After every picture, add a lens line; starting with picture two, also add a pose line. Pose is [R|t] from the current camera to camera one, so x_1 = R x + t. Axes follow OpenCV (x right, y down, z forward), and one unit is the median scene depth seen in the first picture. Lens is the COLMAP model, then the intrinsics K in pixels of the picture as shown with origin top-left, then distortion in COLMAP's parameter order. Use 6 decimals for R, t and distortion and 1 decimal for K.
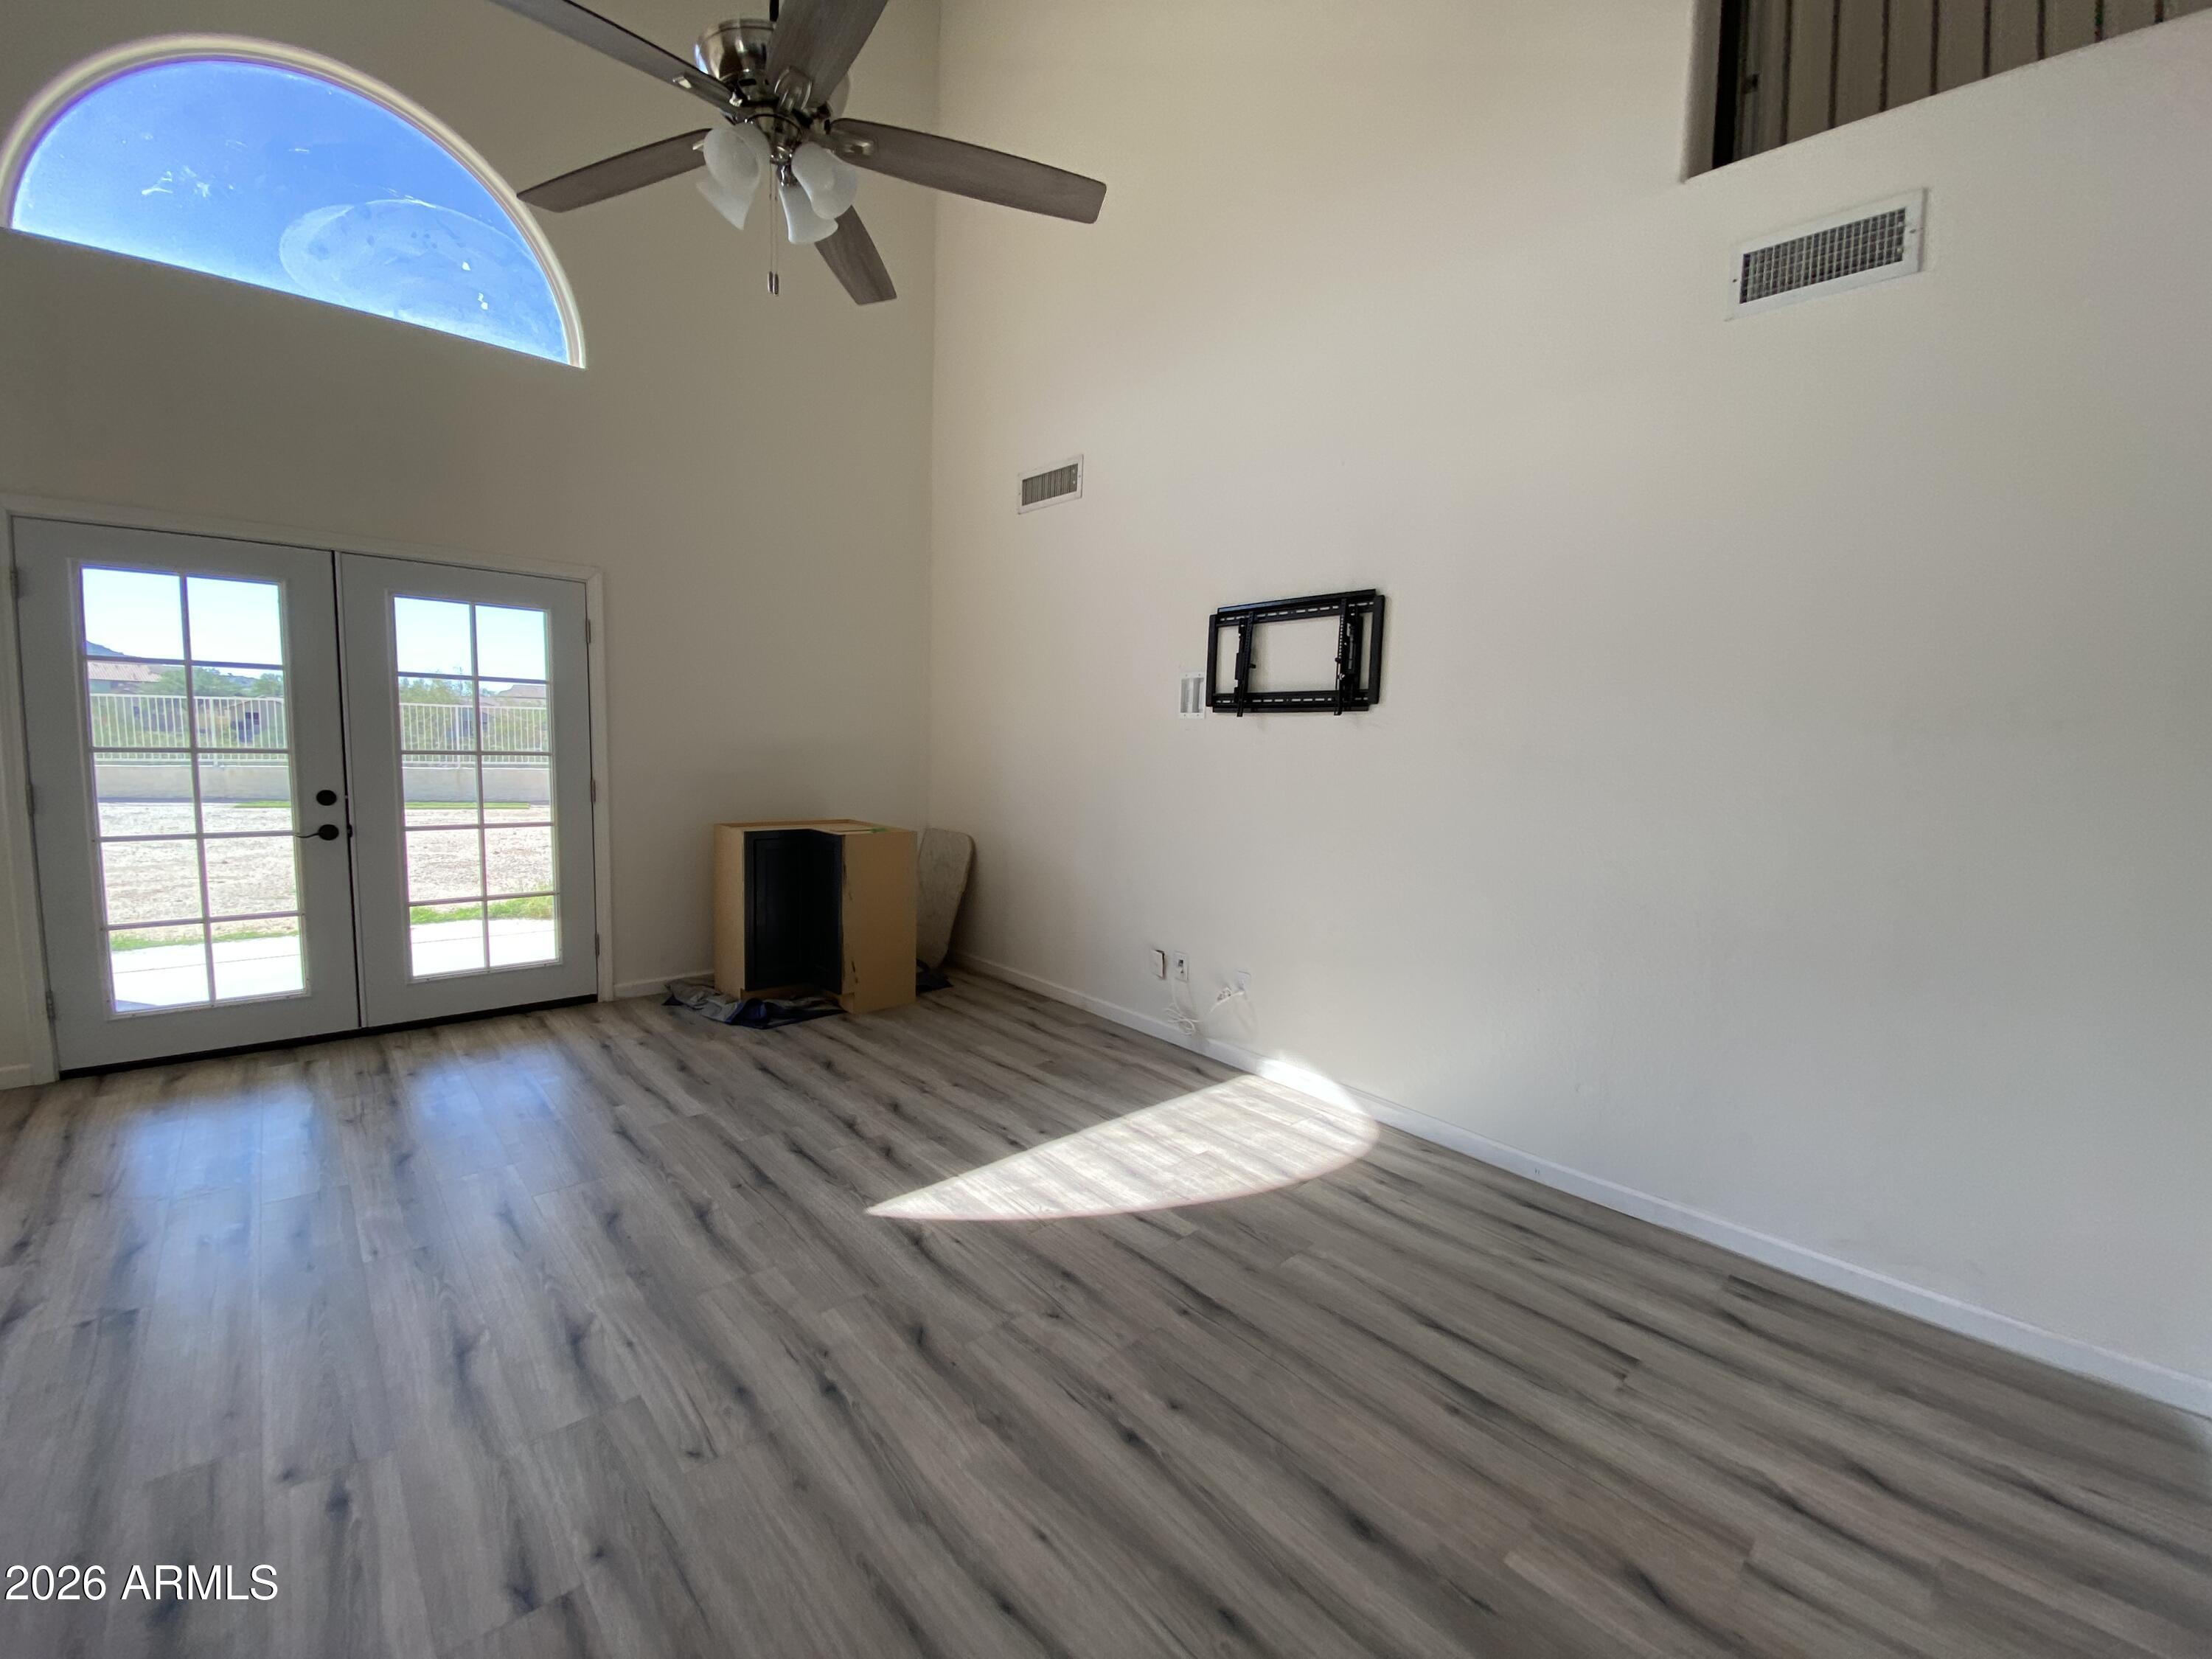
lens RADIAL K [[908.1, 0, 1106.0], [0, 908.1, 829.5], [0, 0, 1]] dist [0.046214, -0.030667]
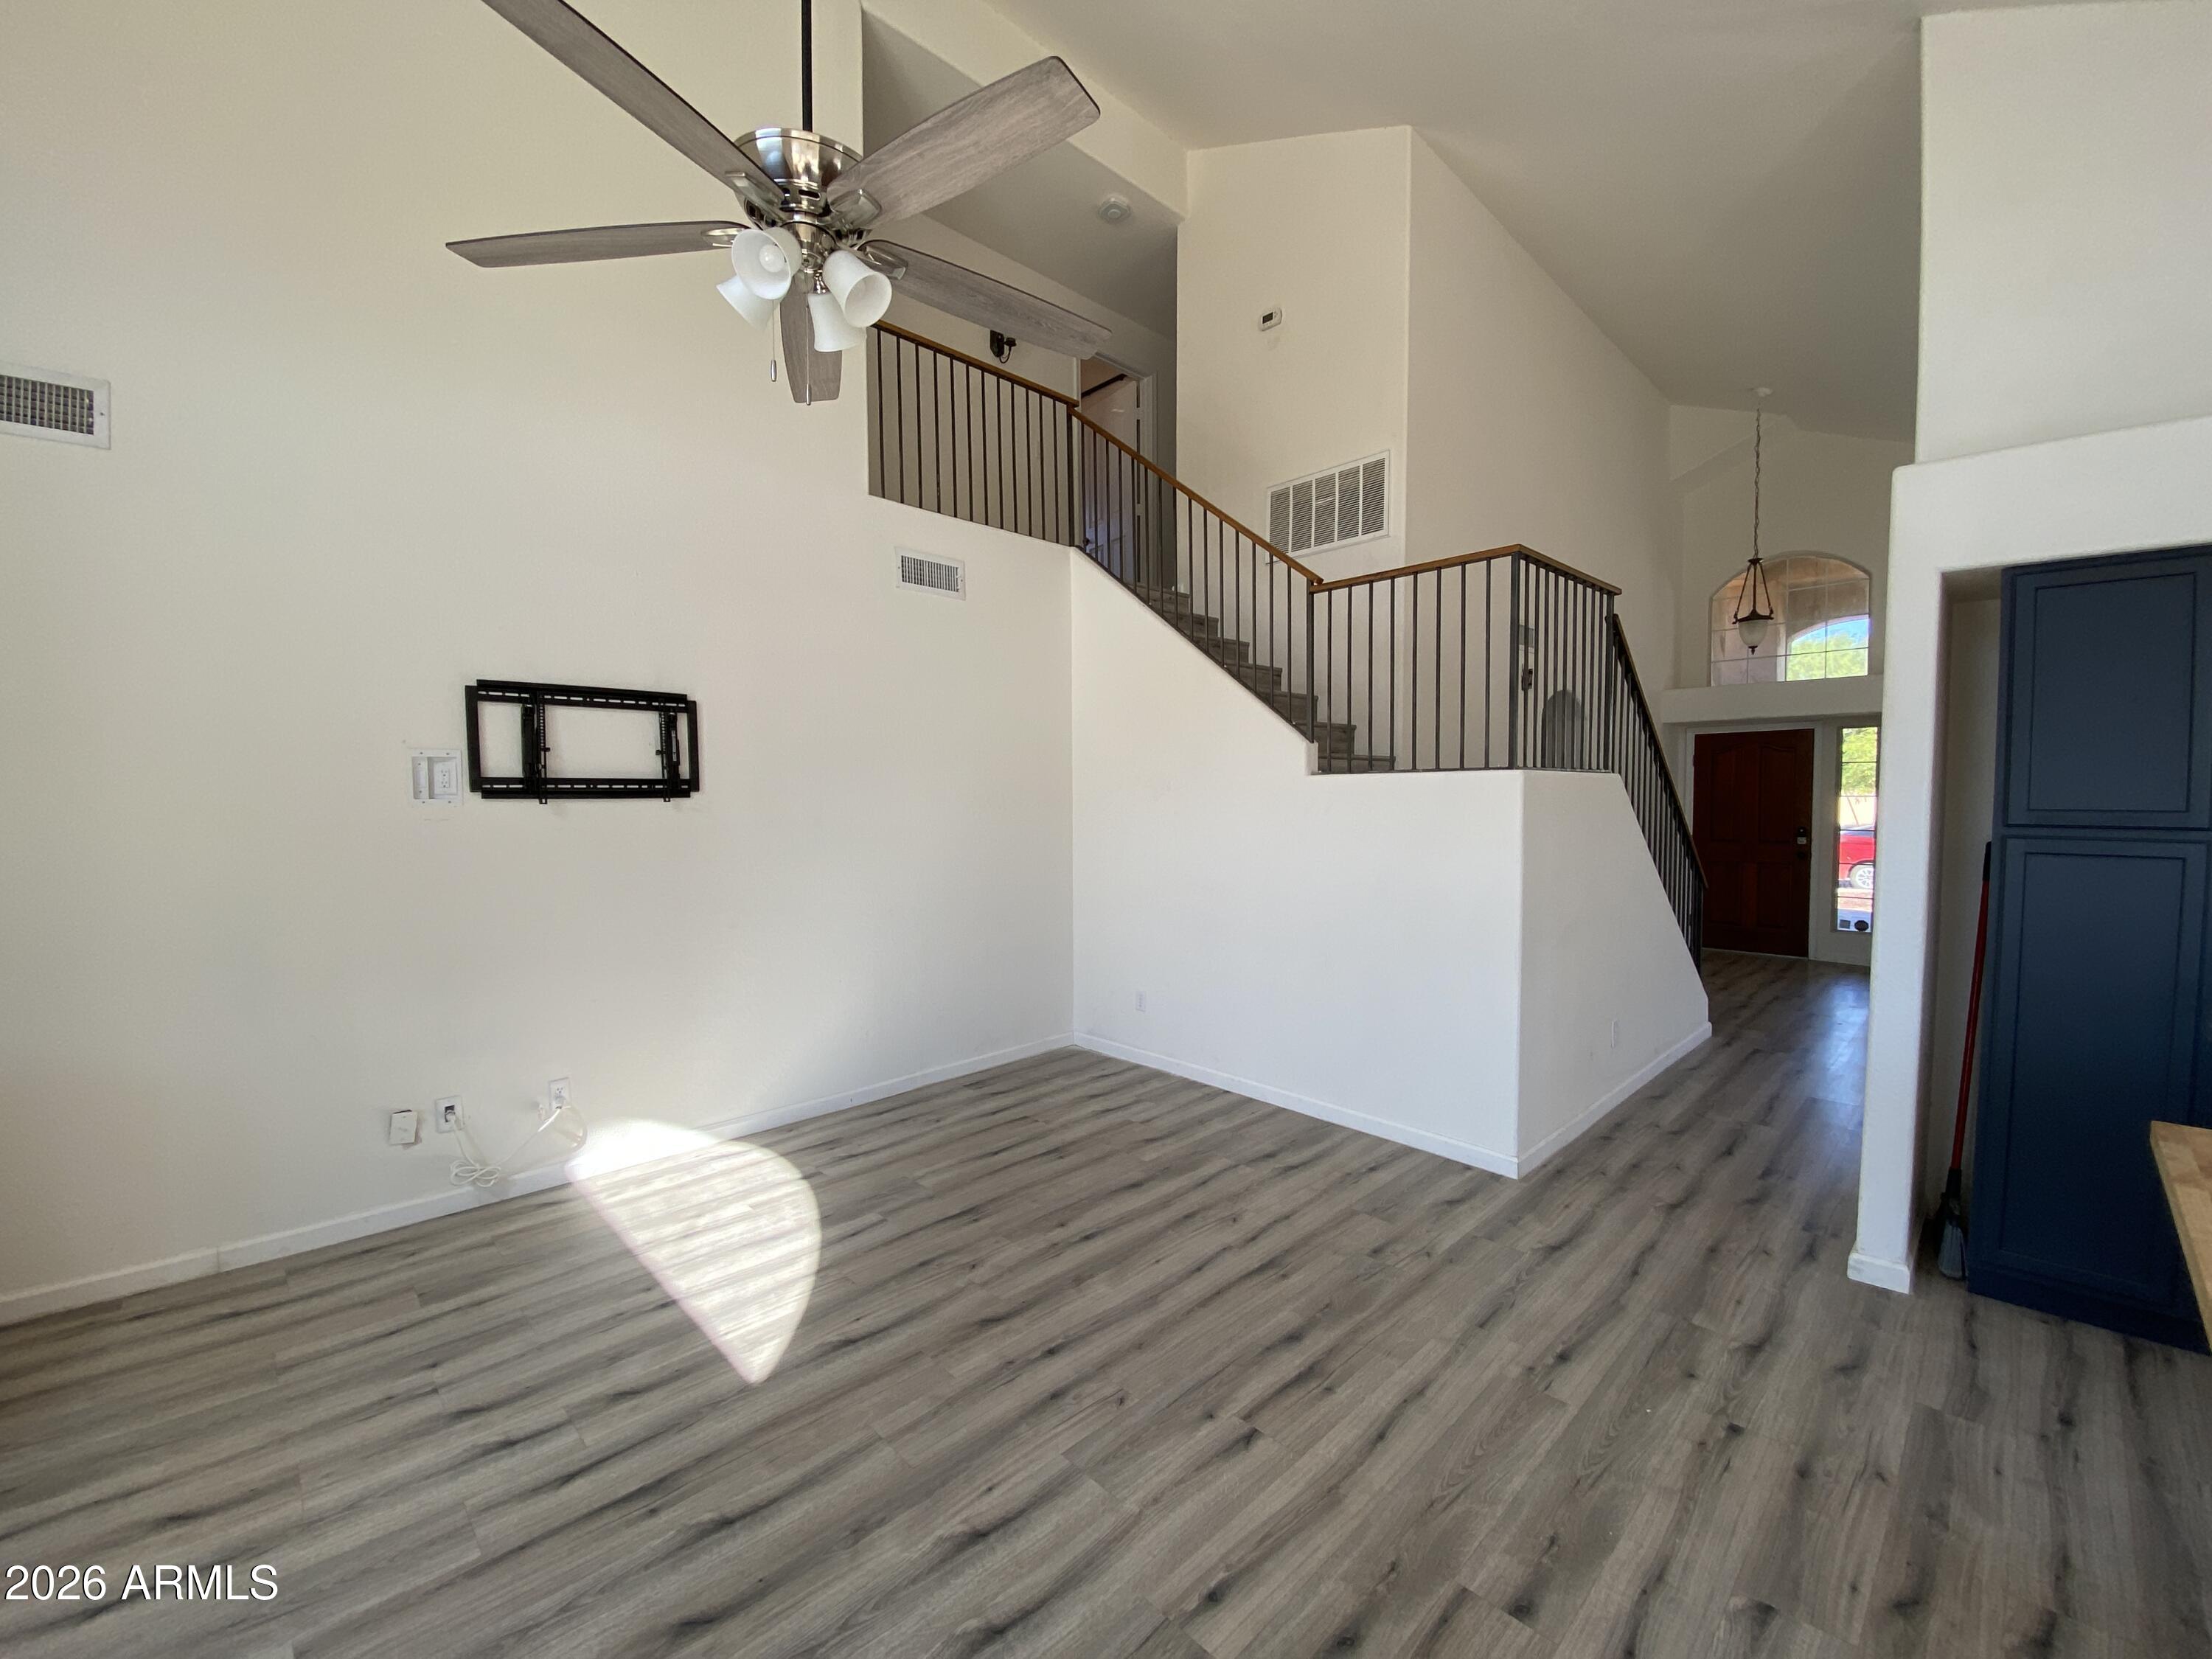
lens RADIAL K [[908.1, 0, 1106.0], [0, 908.1, 829.5], [0, 0, 1]] dist [0.046214, -0.030667]
pose [[-0.041107, -0.068564, 0.996799, -1.027327], [0.101421, 0.992203, 0.072431, -0.137981], [-0.993994, 0.104074, -0.033832, 0.593935]]
